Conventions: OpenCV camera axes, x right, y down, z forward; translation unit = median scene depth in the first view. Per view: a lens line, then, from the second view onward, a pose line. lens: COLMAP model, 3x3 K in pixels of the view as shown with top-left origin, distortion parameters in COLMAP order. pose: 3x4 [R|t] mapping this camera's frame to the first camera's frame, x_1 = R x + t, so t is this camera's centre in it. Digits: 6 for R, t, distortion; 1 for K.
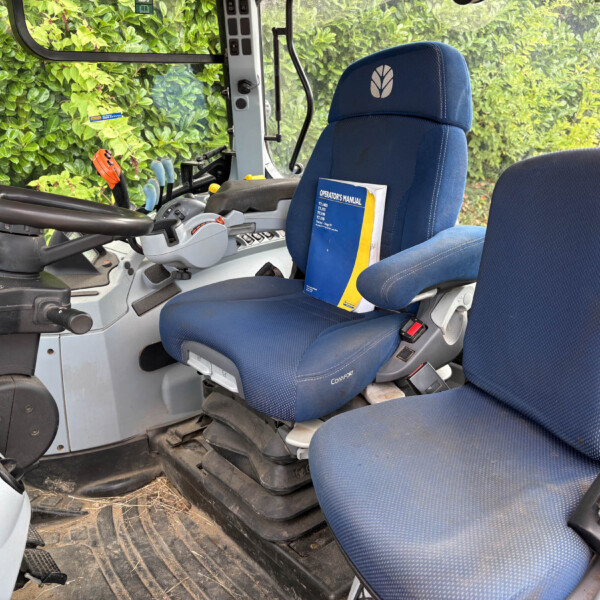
lens RADIAL K [[623.2, 0, 293.6], [0, 623.2, 298.1], [0, 0, 1]] dist [0.010501, 0.041793]
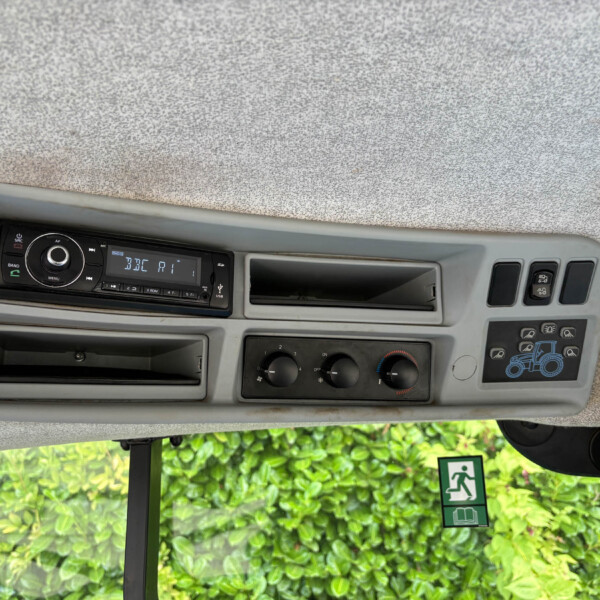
lens RADIAL K [[623.2, 0, 293.6], [0, 623.2, 298.1], [0, 0, 1]] dist [0.010501, 0.041793]
pose [[0.743137, -0.191673, -0.641100, -0.012187], [-0.190758, 0.857654, -0.477536, -0.178400], [0.641373, 0.477169, 0.600792, 0.296710]]
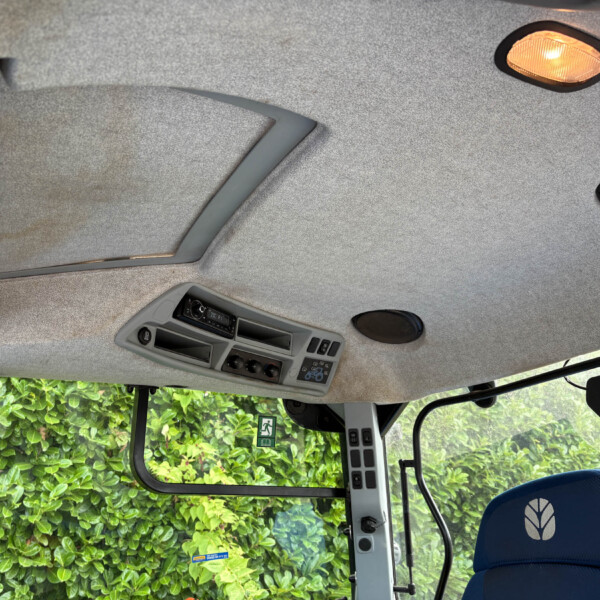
lens RADIAL K [[613.4, 0, 296.2], [0, 613.4, 284.0], [0, 0, 1]] dist [0.004065, 0.022087]
pose [[0.981044, -0.056715, -0.185302, -0.000095], [-0.077373, 0.762051, -0.642877, -0.019498], [0.177670, 0.645028, 0.743218, 0.070731]]
